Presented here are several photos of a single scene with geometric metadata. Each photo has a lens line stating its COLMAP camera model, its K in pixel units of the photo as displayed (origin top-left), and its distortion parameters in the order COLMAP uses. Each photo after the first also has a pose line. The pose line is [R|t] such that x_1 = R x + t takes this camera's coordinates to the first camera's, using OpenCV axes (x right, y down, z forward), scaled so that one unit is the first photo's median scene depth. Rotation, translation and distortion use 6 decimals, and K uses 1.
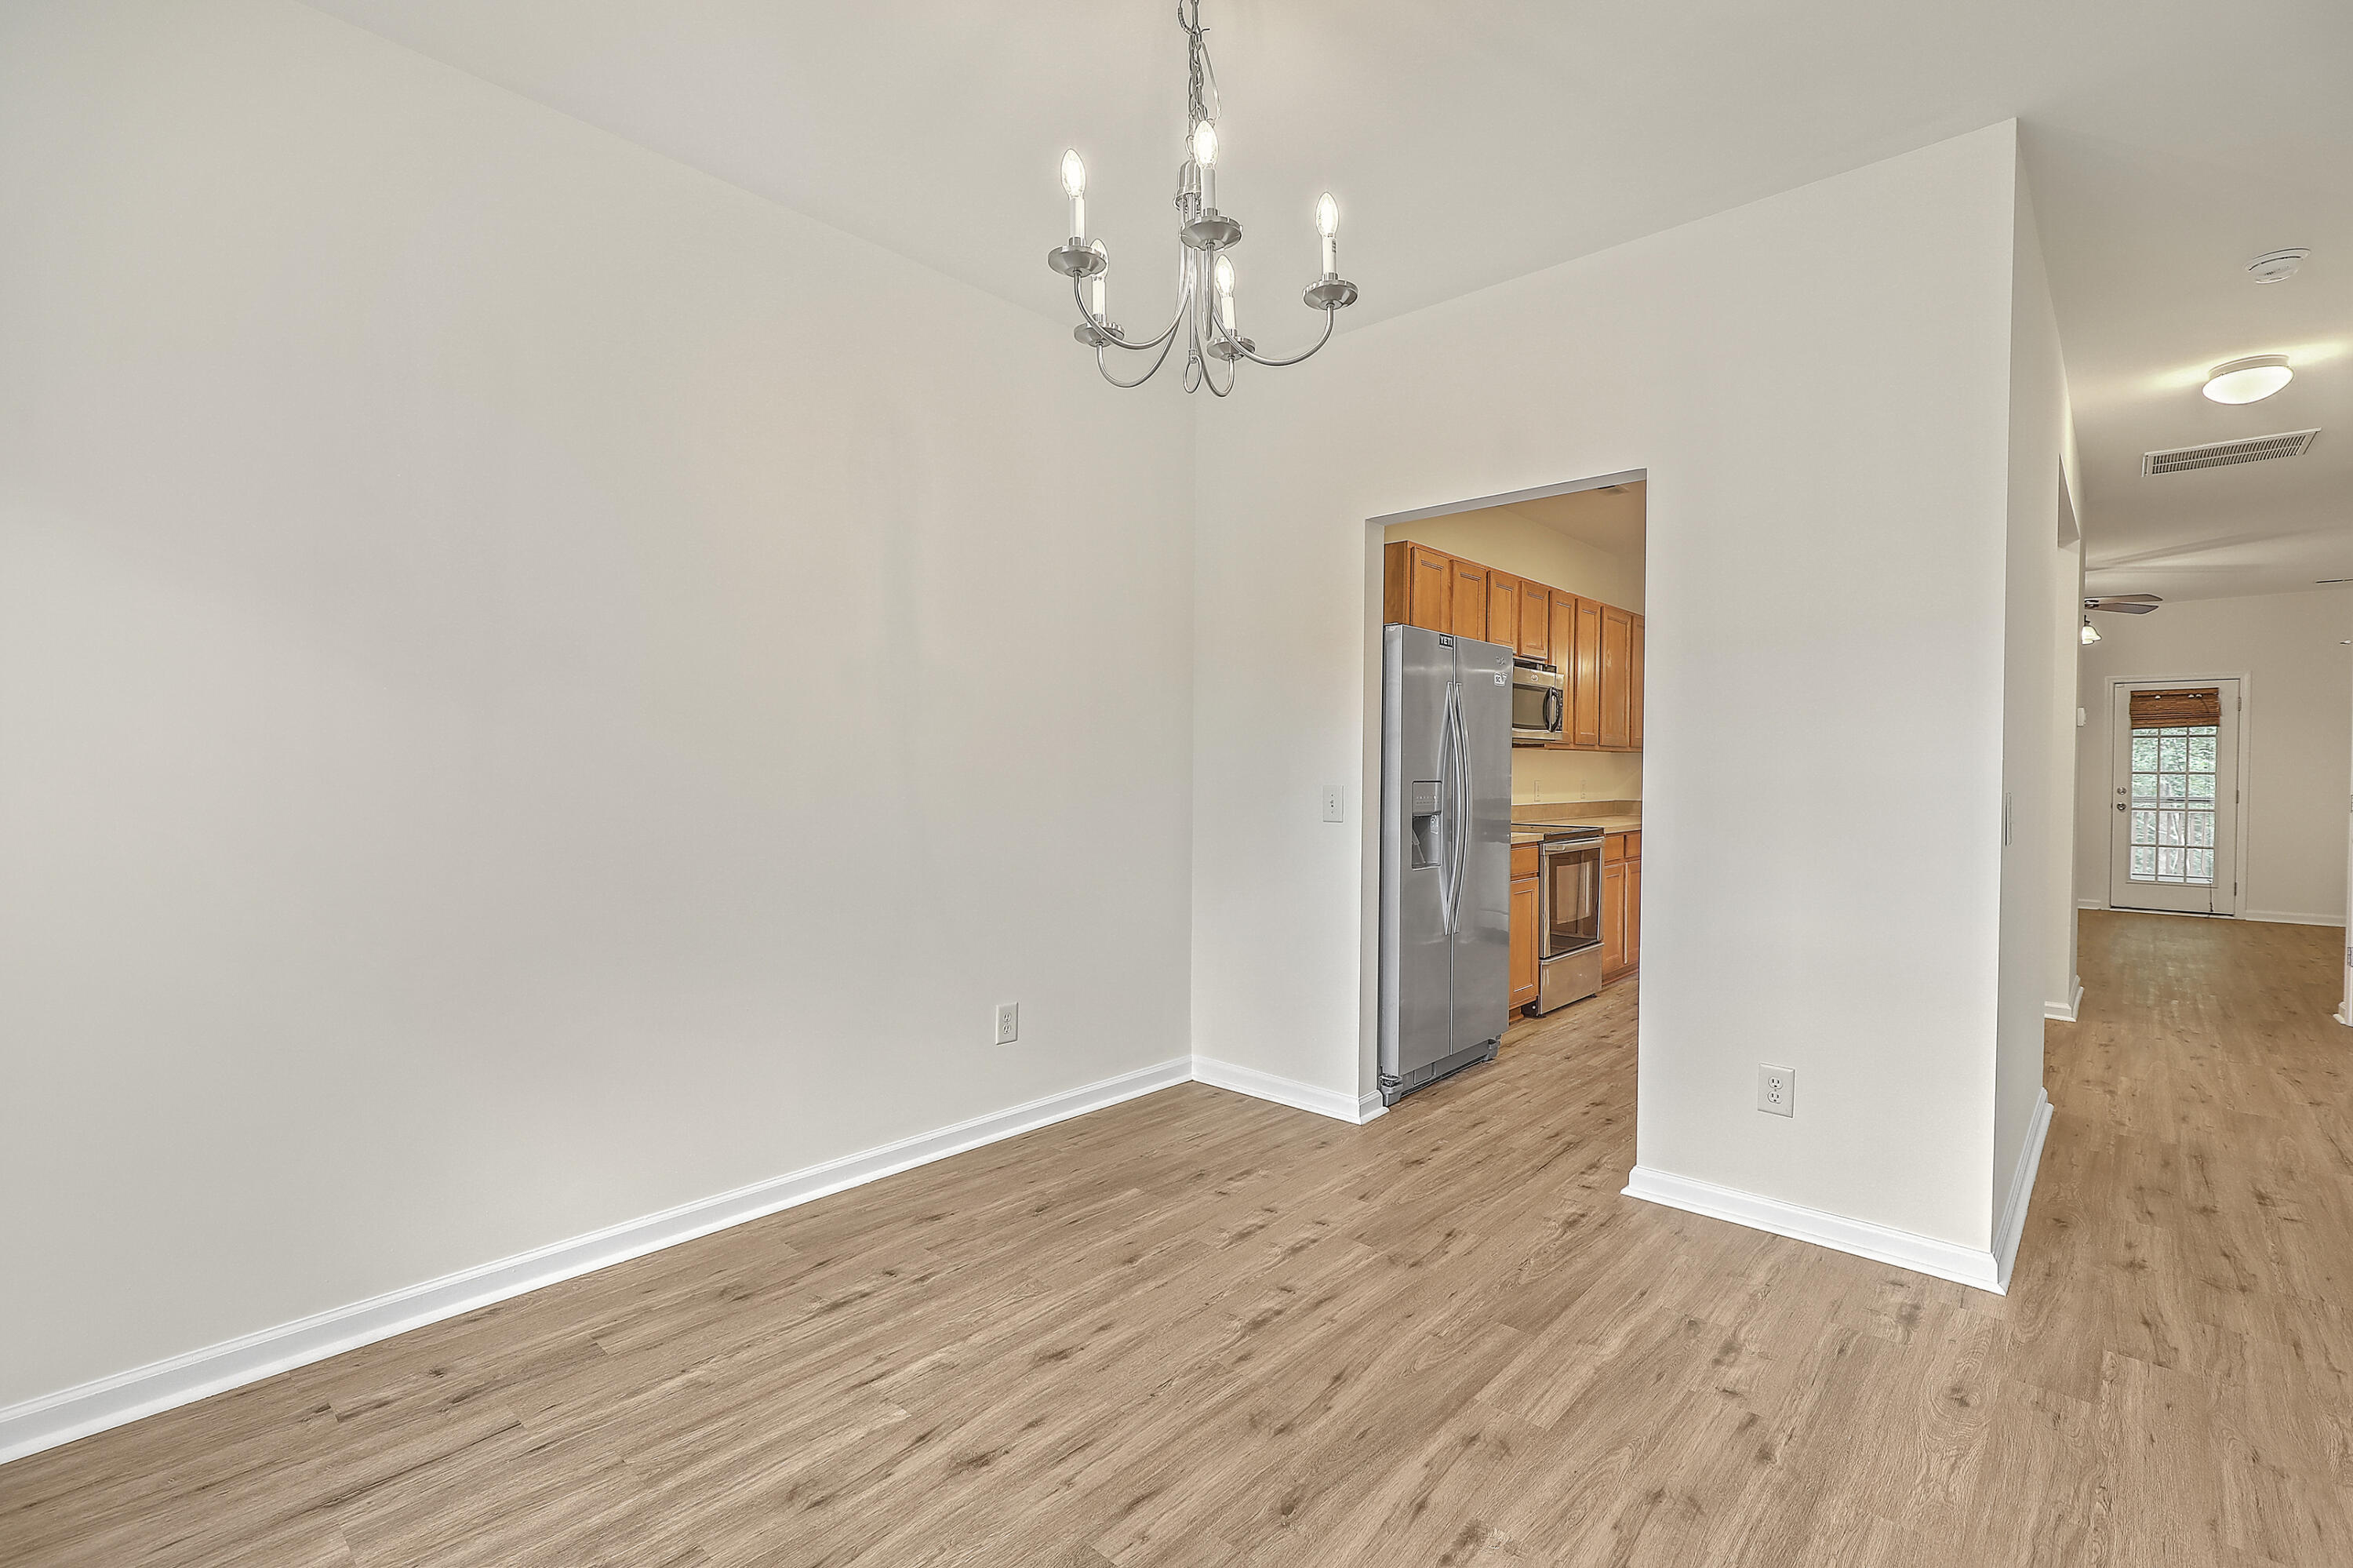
lens RADIAL K [[1067.6, 0, 1189.5], [0, 1067.6, 763.9], [0, 0, 1]] dist [-0.000704, -0.000264]
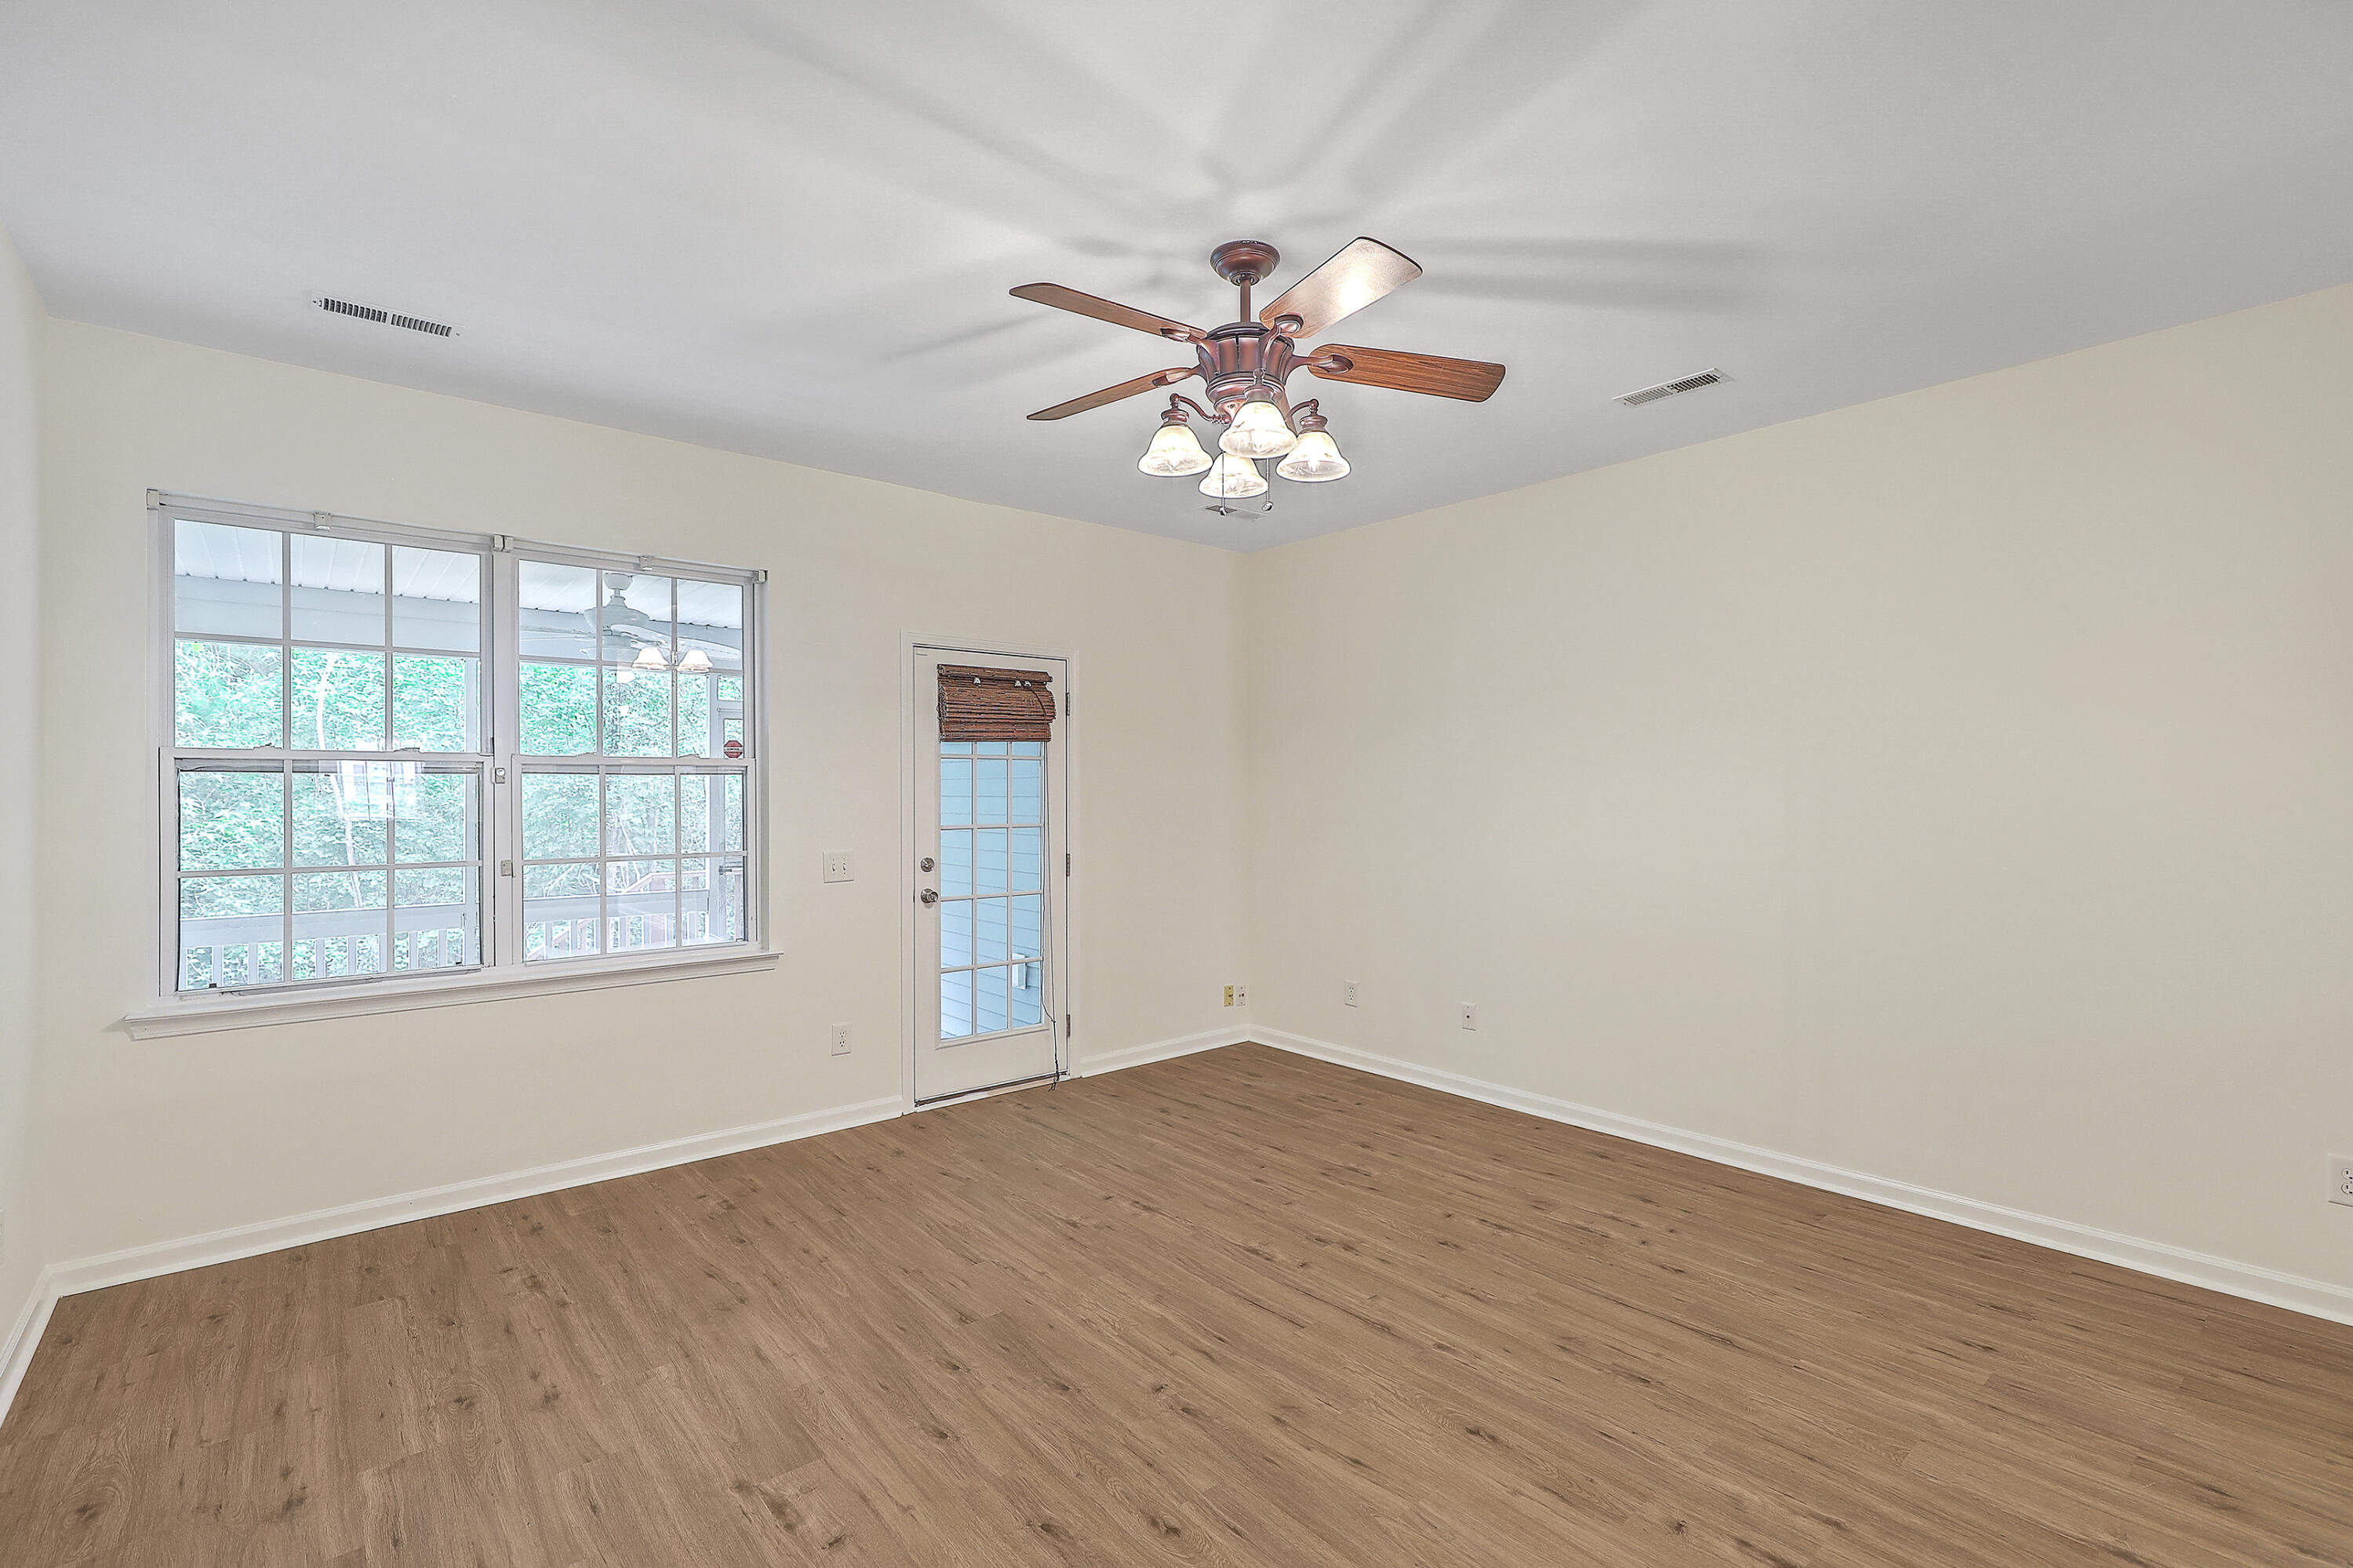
lens RADIAL K [[1067.6, 0, 1183.7], [0, 1067.6, 778.8], [0, 0, 1]] dist [-0.000704, -0.000264]
pose [[0.140748, 0.000497, 0.990045, 1.395026], [0.006024, 0.999981, -0.001358, -0.047168], [-0.990027, 0.006155, 0.140742, 2.849939]]
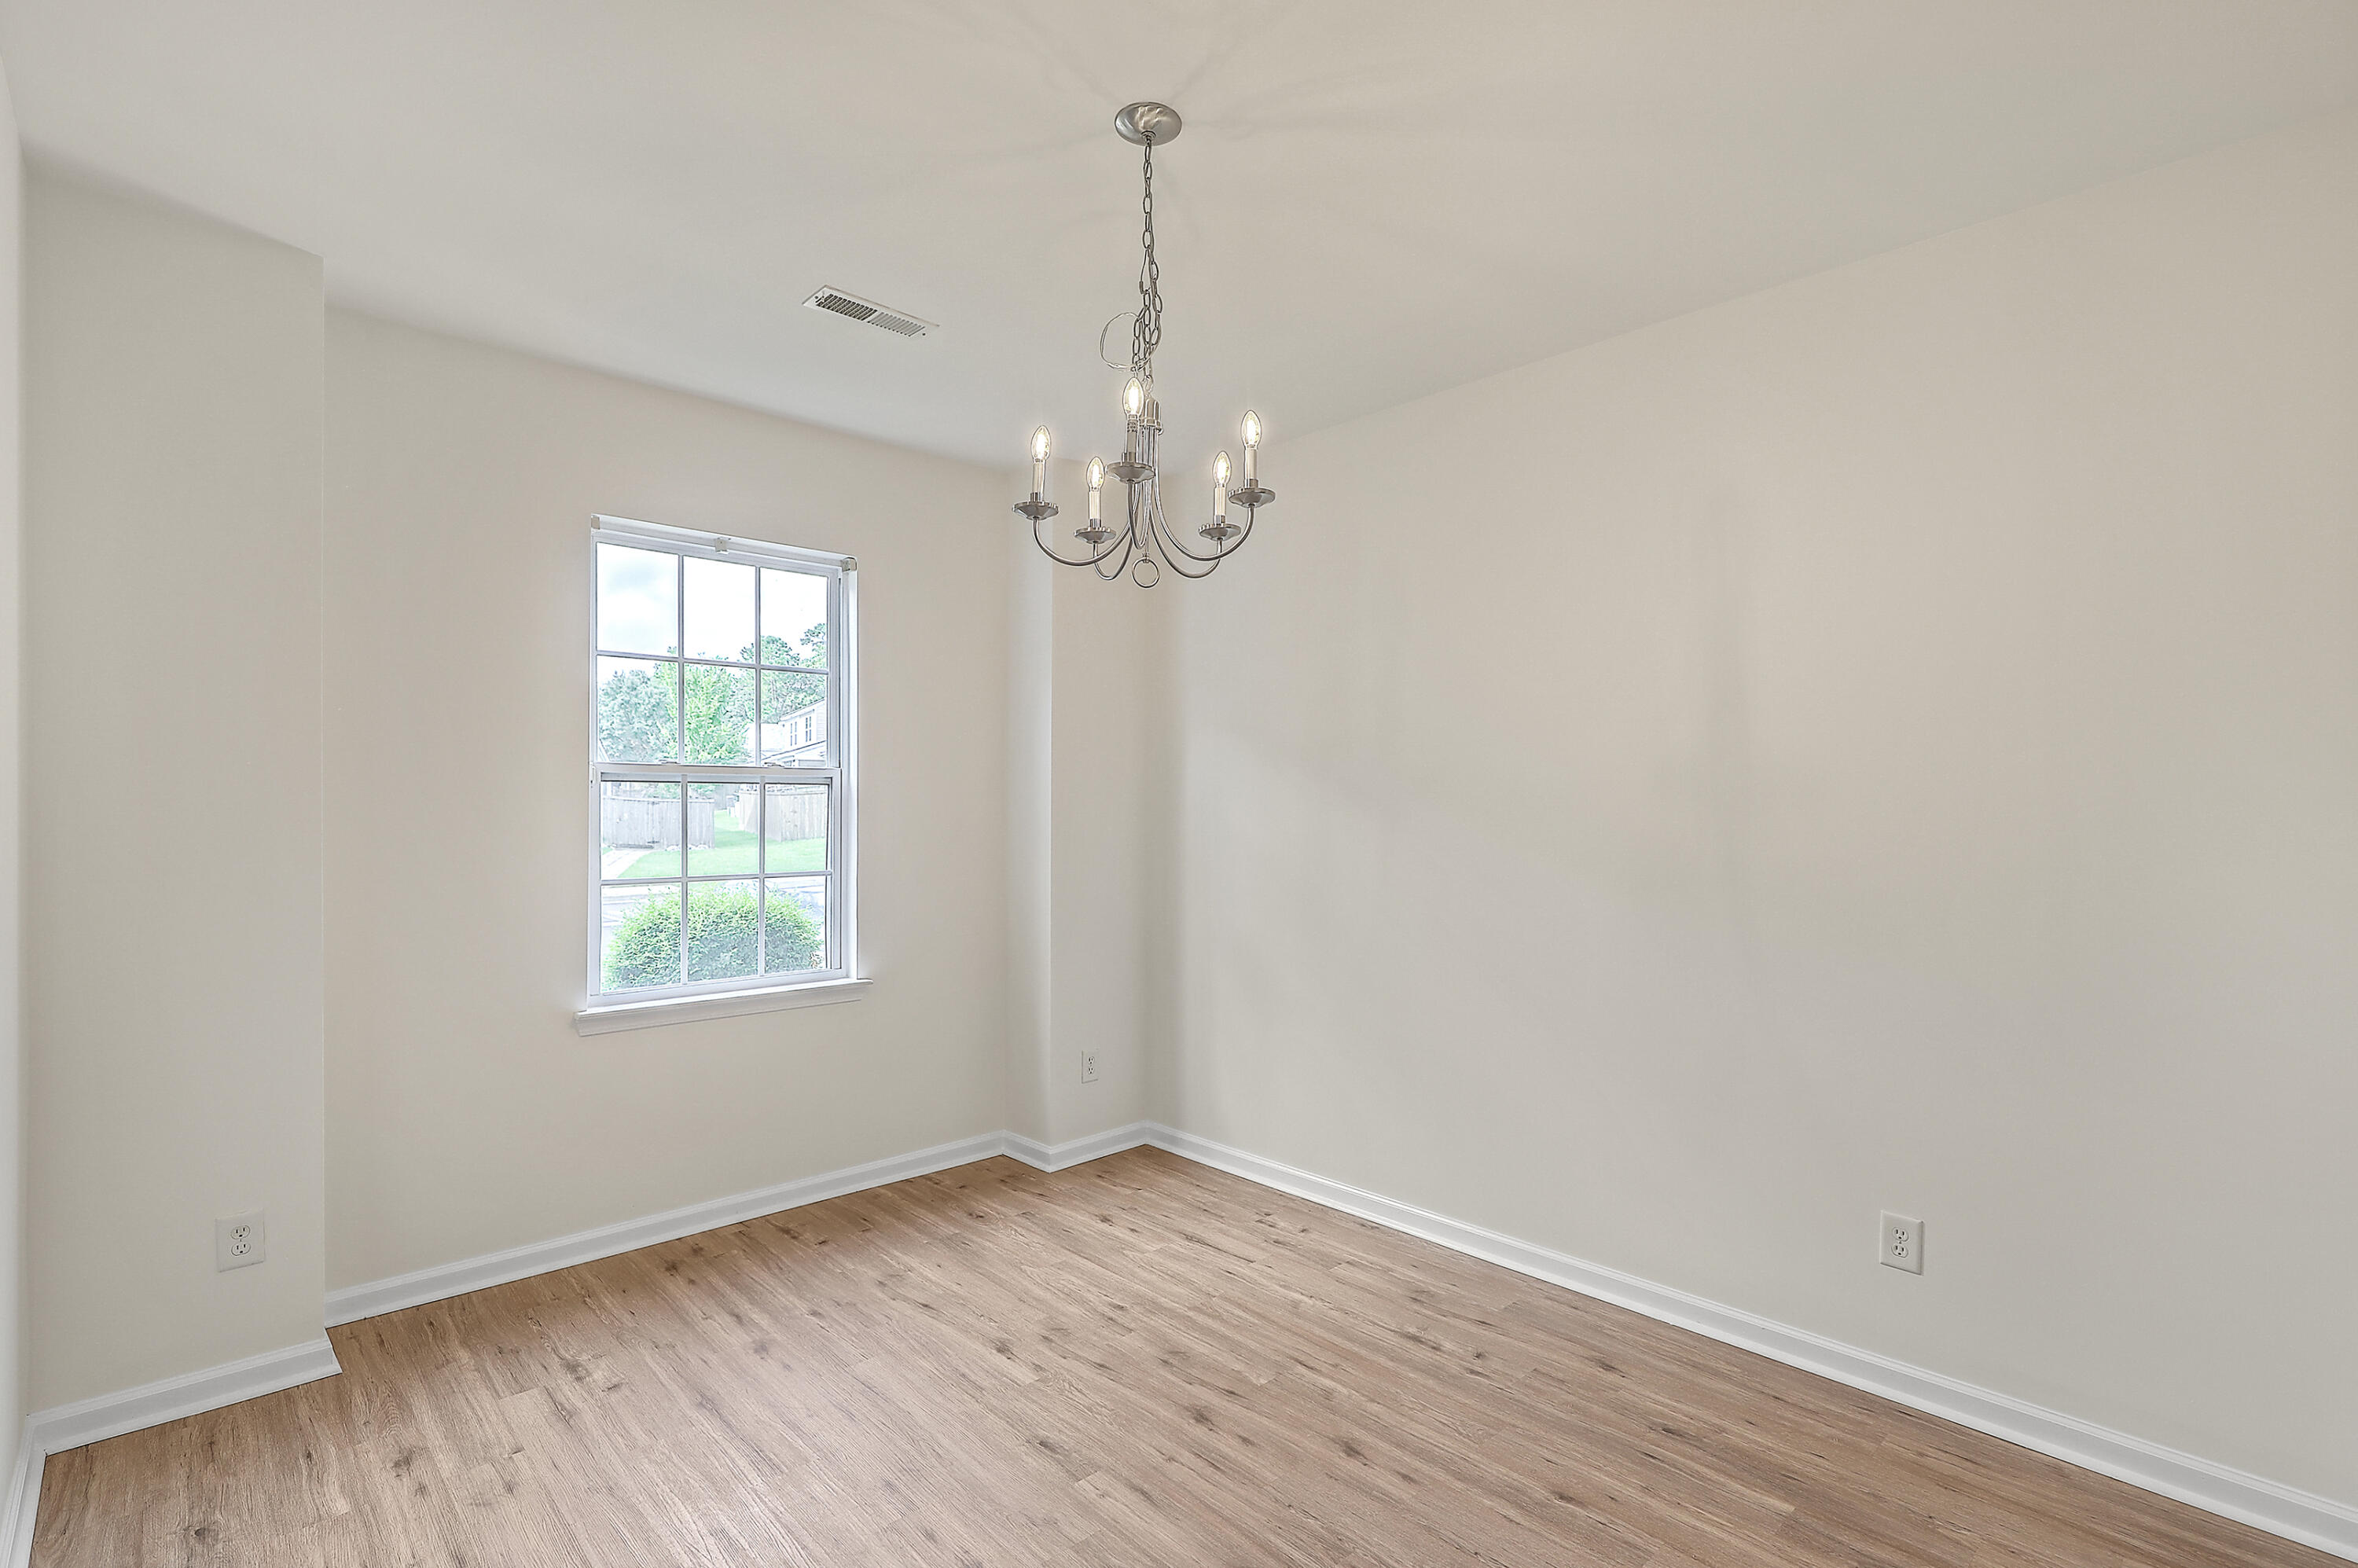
lens RADIAL K [[1069.8, 0, 1173.9], [0, 1069.8, 792.8], [0, 0, 1]] dist [-0.000704, -0.000264]
pose [[-0.085555, -0.019158, -0.996149, 0.789571], [-0.000087, 0.999815, -0.019221, -0.064430], [0.996333, -0.001557, -0.085541, 0.751751]]
